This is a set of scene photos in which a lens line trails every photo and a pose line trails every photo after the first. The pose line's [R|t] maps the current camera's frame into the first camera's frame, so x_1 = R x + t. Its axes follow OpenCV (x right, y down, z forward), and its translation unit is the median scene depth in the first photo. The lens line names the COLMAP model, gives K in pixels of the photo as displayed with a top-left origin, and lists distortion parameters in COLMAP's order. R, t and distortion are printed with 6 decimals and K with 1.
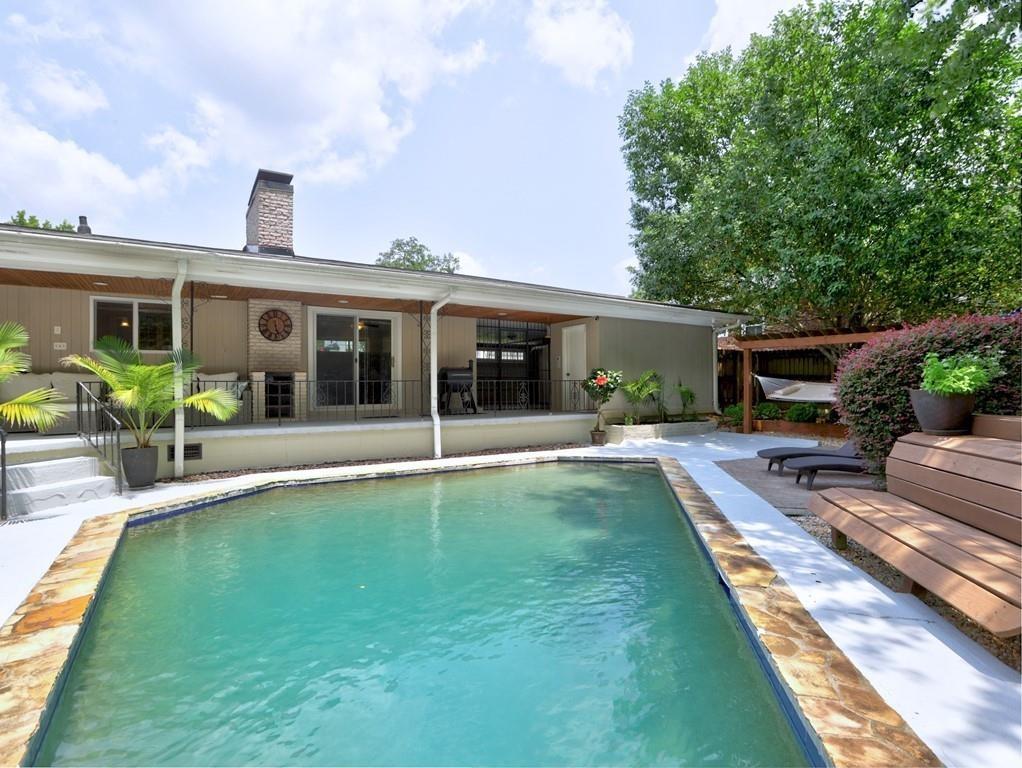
lens RADIAL K [[527.6, 0, 513.4], [0, 527.6, 385.9], [0, 0, 1]] dist [-0.064465, 0.029105]
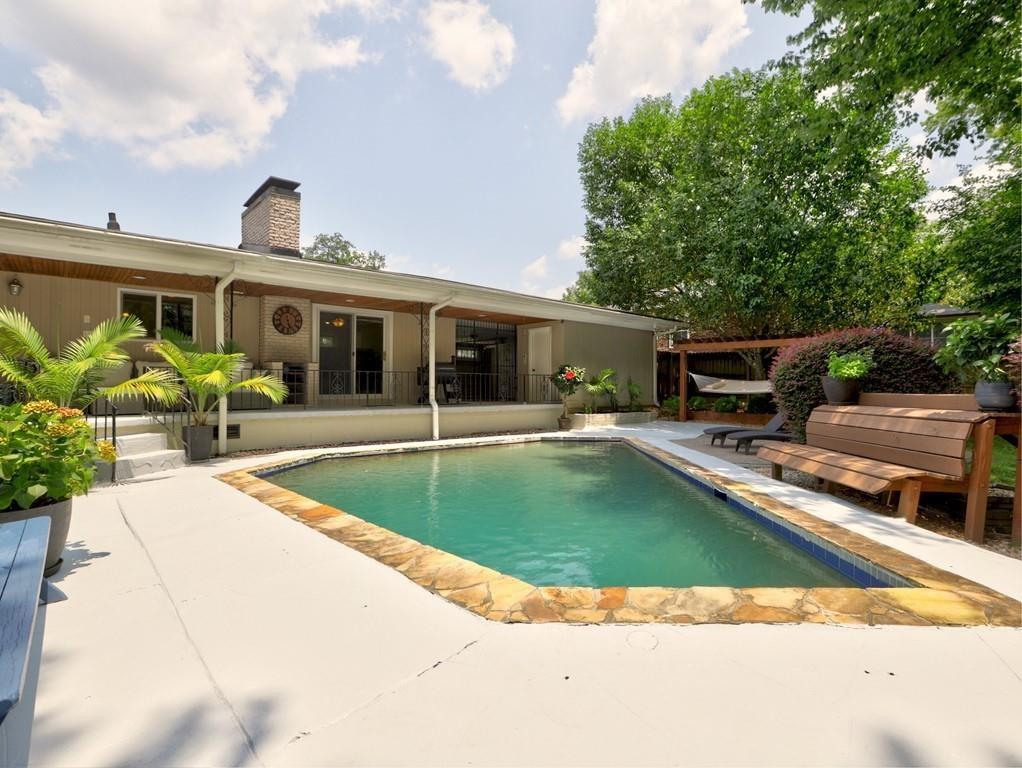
lens RADIAL K [[527.6, 0, 513.4], [0, 527.6, 385.9], [0, 0, 1]] dist [-0.064465, 0.029105]
pose [[0.988167, 0.009006, 0.153114, -0.148360], [-0.008784, 0.999959, -0.002126, 0.019582], [-0.153127, 0.000756, 0.988206, -0.153224]]
